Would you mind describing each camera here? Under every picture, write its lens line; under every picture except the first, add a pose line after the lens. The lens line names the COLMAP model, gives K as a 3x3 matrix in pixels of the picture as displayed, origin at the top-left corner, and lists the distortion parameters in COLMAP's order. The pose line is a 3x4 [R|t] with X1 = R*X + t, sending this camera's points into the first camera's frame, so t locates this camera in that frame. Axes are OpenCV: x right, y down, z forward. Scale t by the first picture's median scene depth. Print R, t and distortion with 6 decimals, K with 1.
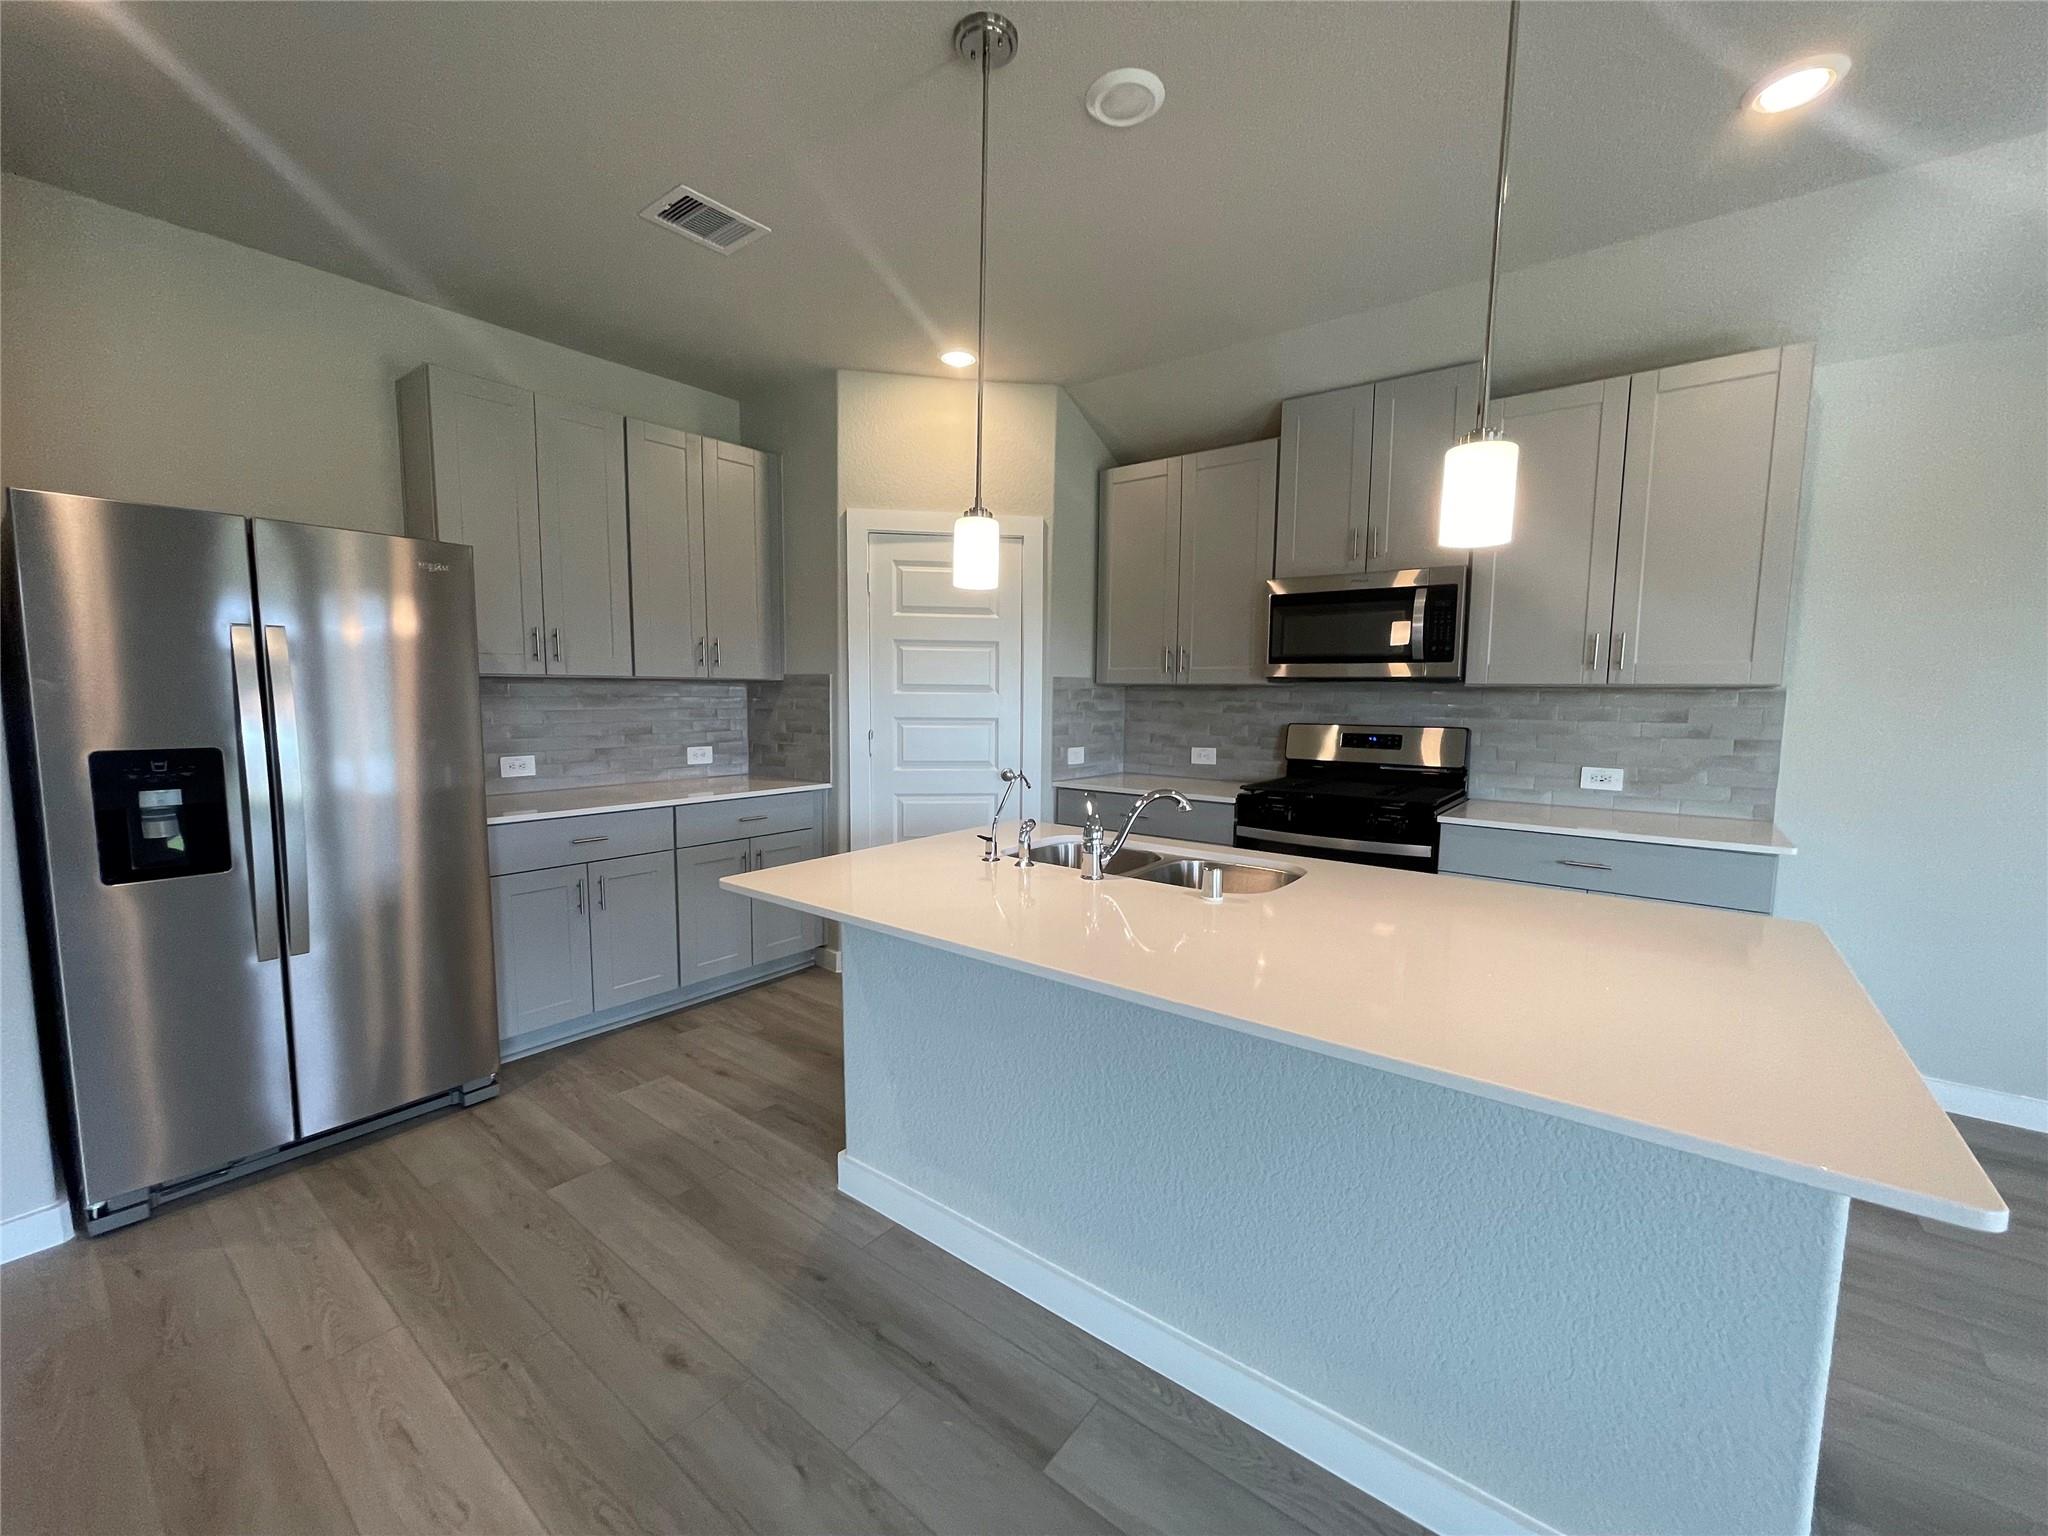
lens RADIAL K [[820.3, 0, 1015.2], [0, 820.3, 771.9], [0, 0, 1]] dist [-0.000300, -0.000068]
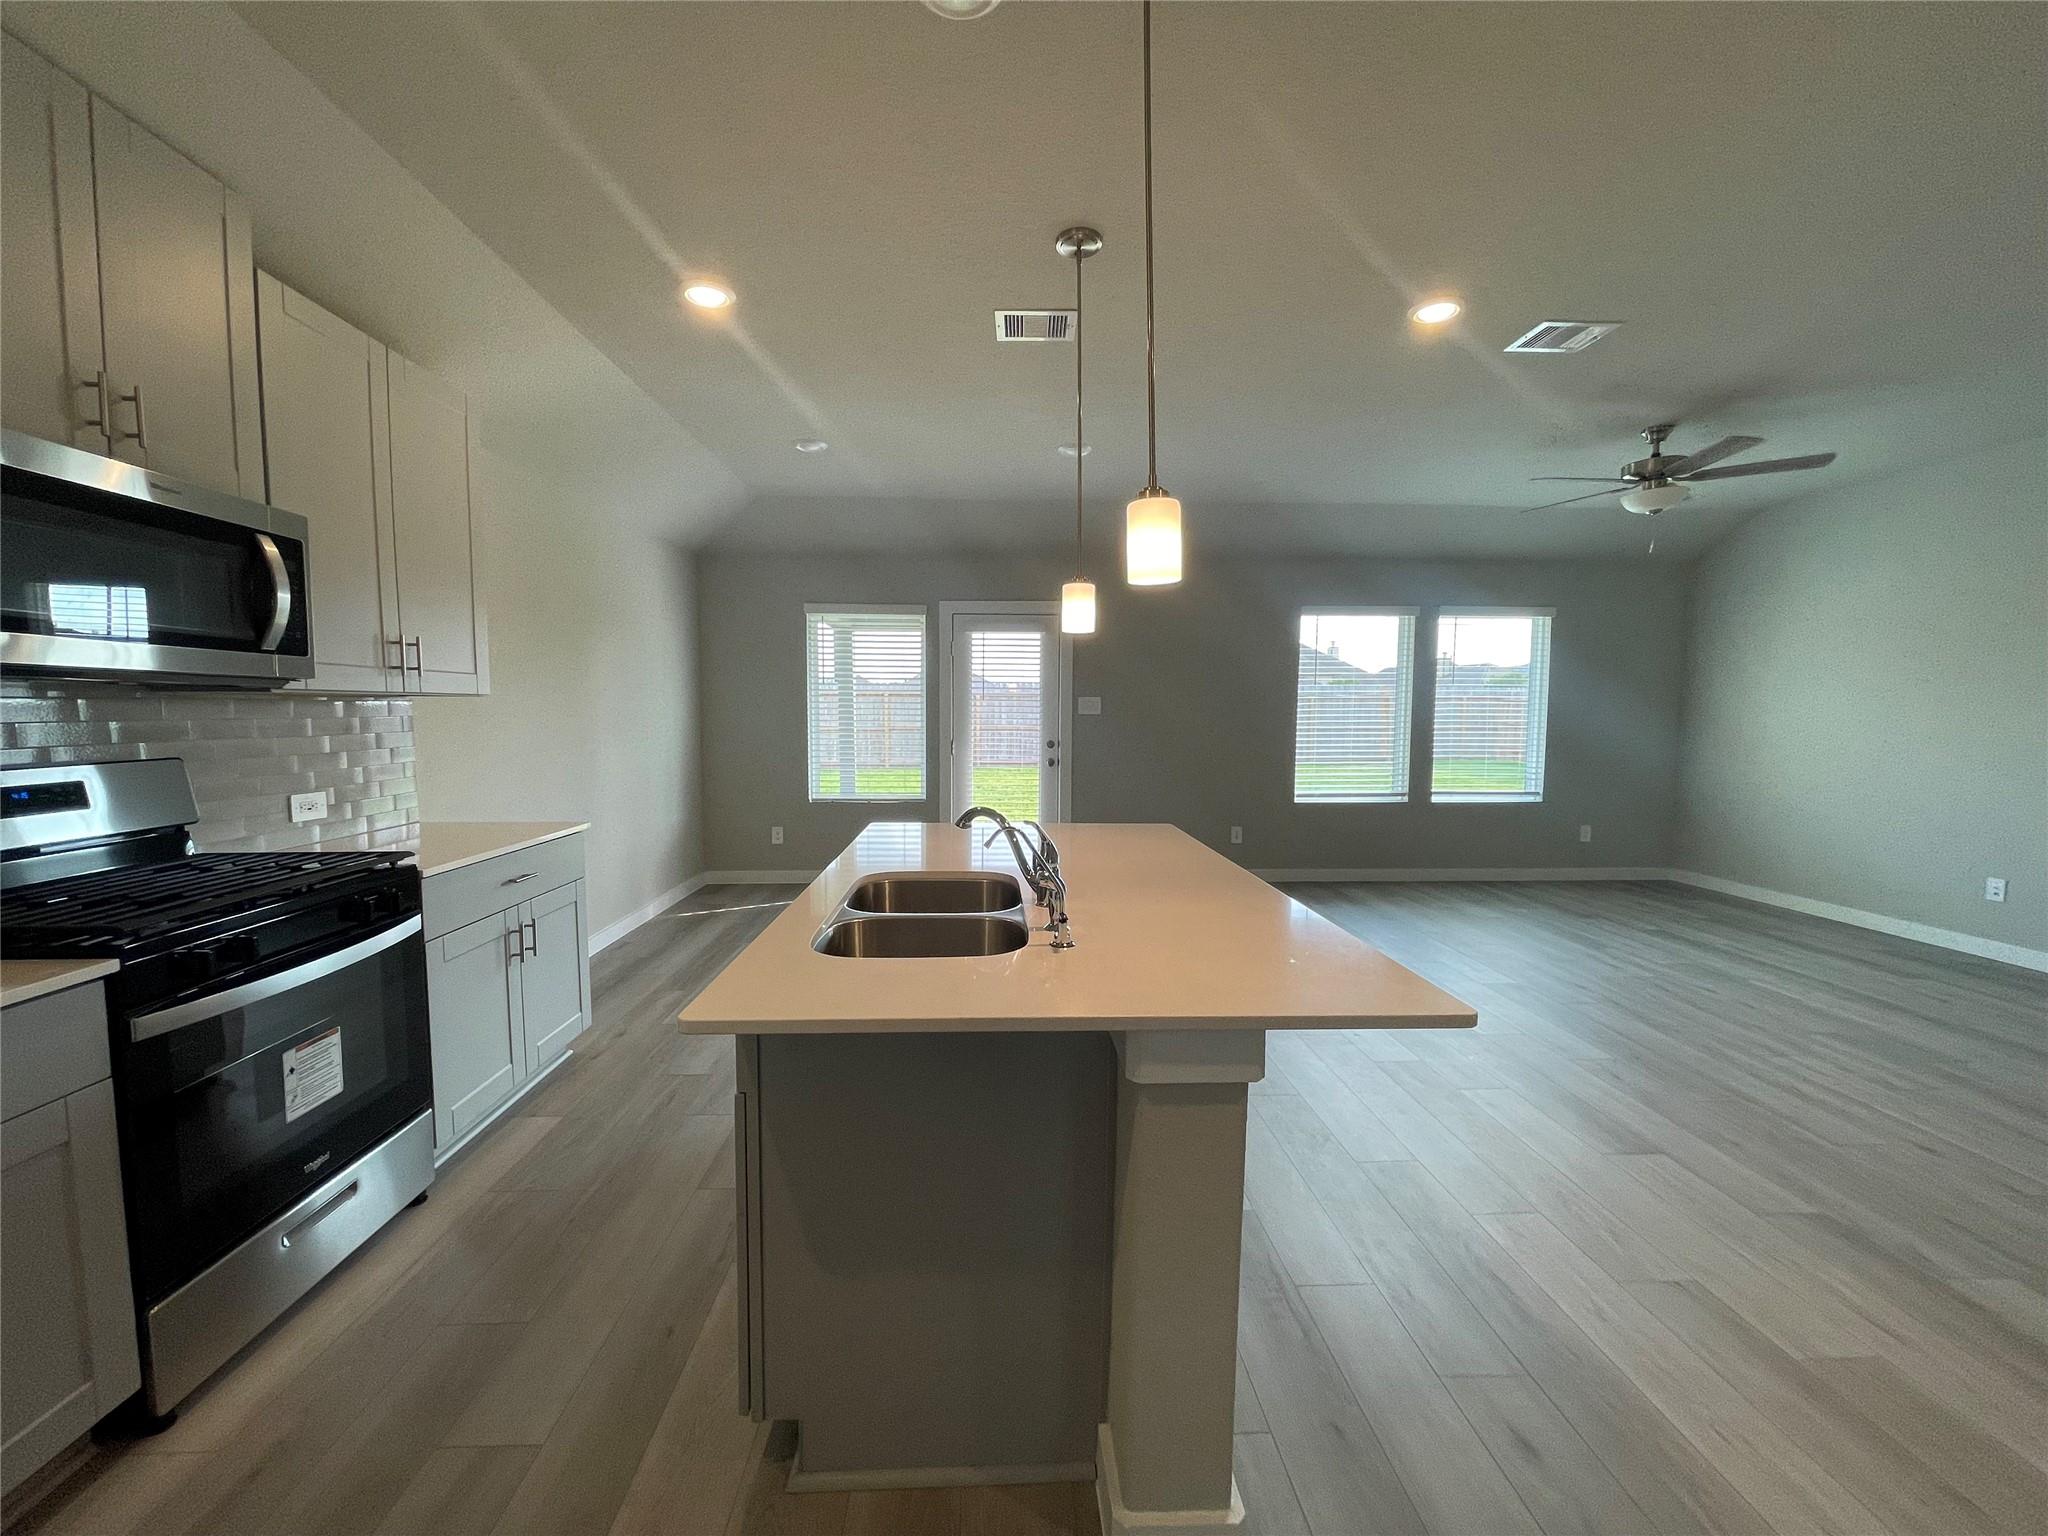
lens RADIAL K [[820.3, 0, 1015.2], [0, 820.3, 771.9], [0, 0, 1]] dist [-0.000300, -0.000068]
pose [[-0.645472, -0.066246, 0.760906, -0.309059], [0.067563, 0.987374, 0.143276, -0.082795], [-0.760790, 0.143890, -0.632846, 0.847204]]
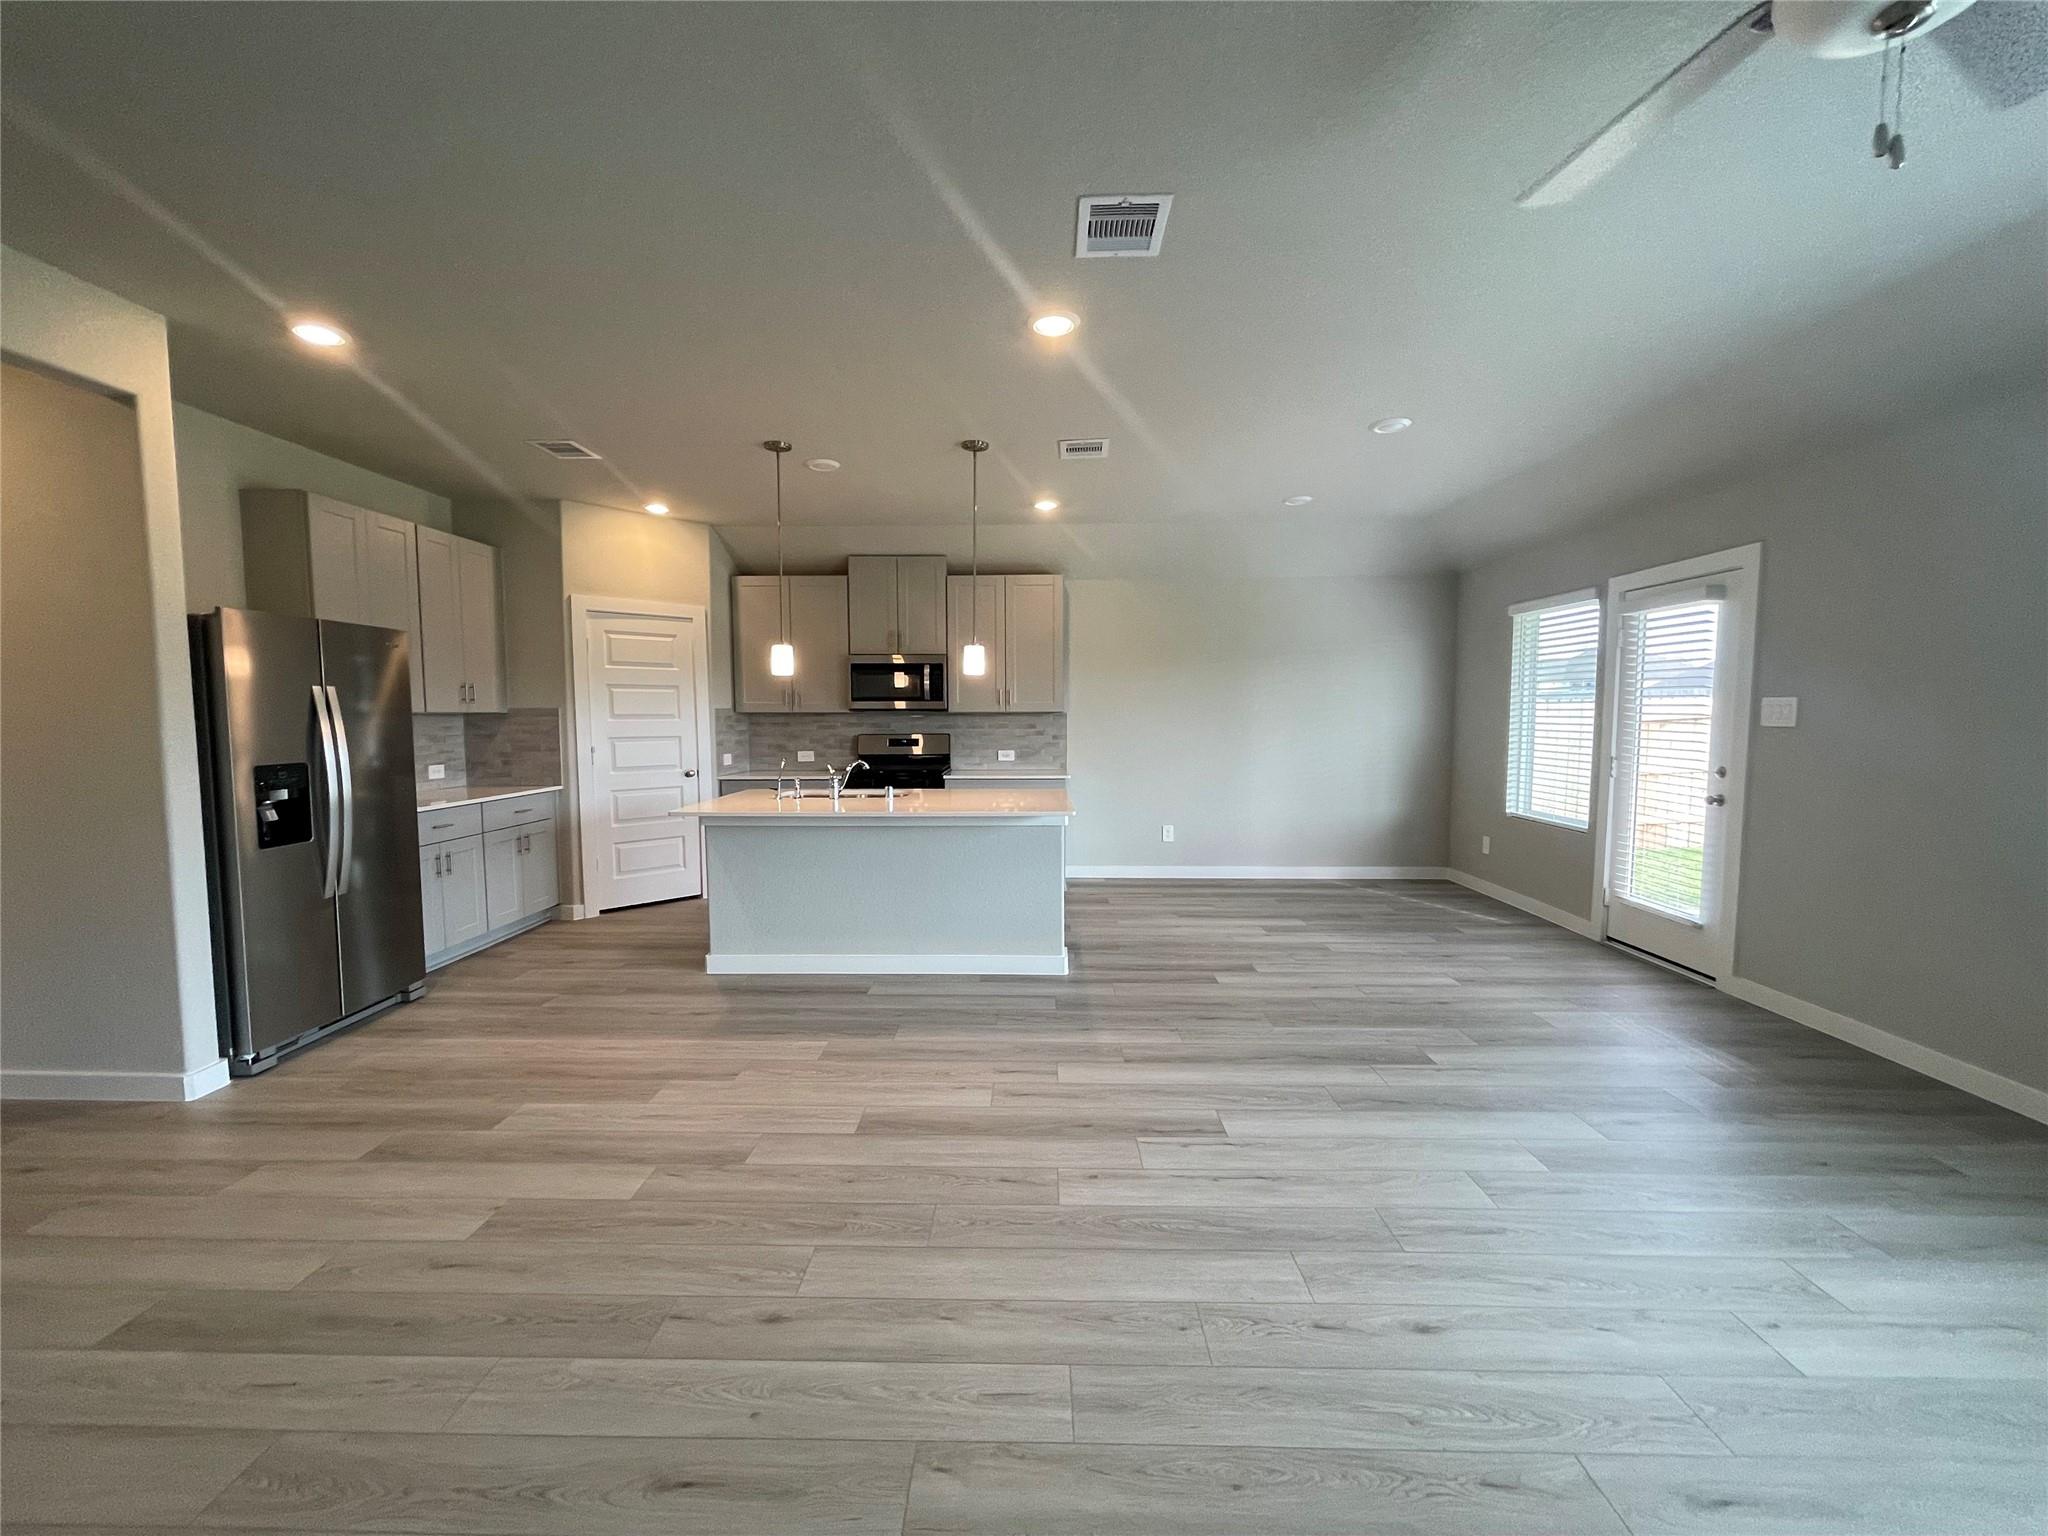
lens RADIAL K [[820.3, 0, 1015.2], [0, 820.3, 771.9], [0, 0, 1]] dist [-0.000300, -0.000068]
pose [[0.800825, -0.053599, 0.596495, -0.466146], [0.068146, 0.997674, -0.001842, 0.048537], [-0.595008, 0.042124, 0.802615, -0.624437]]
